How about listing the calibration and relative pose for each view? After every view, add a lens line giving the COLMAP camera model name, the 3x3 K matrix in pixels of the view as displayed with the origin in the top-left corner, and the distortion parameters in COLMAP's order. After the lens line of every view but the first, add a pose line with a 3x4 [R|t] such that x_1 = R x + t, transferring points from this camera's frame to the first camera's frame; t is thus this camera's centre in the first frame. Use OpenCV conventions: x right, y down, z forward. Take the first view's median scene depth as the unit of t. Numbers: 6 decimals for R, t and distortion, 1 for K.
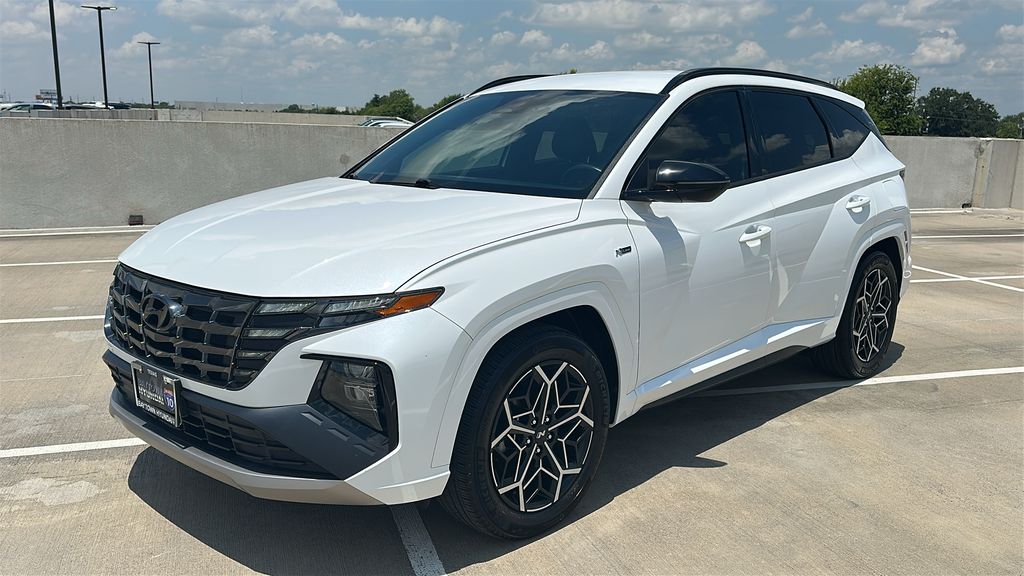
lens RADIAL K [[904.2, 0, 512.0], [0, 904.2, 288.0], [0, 0, 1]] dist [0.038568, -0.011692]
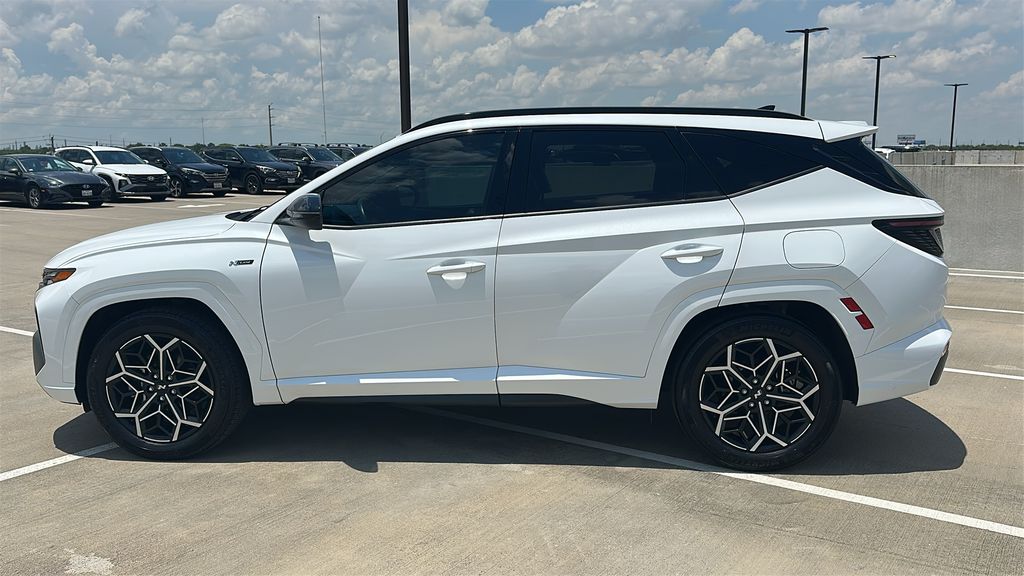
lens RADIAL K [[904.2, 0, 512.0], [0, 904.2, 288.0], [0, 0, 1]] dist [0.038568, -0.011692]
pose [[0.631354, 0.094031, -0.769773, 1.249569], [-0.129586, 0.991457, 0.014827, -0.068489], [0.764591, 0.090390, 0.638146, 0.447542]]
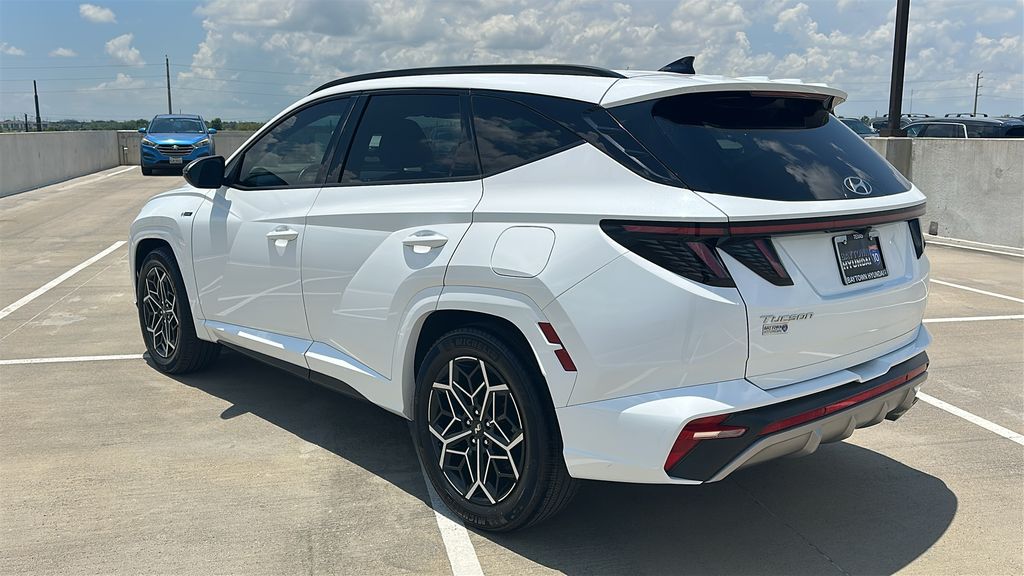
lens RADIAL K [[907.9, 0, 523.6], [0, 907.9, 258.1], [0, 0, 1]] dist [0.040939, -0.000835]
pose [[-0.059233, 0.126077, -0.990251, 1.447649], [-0.194240, 0.971576, 0.135318, -0.256629], [0.979164, 0.200361, -0.033060, 1.482341]]
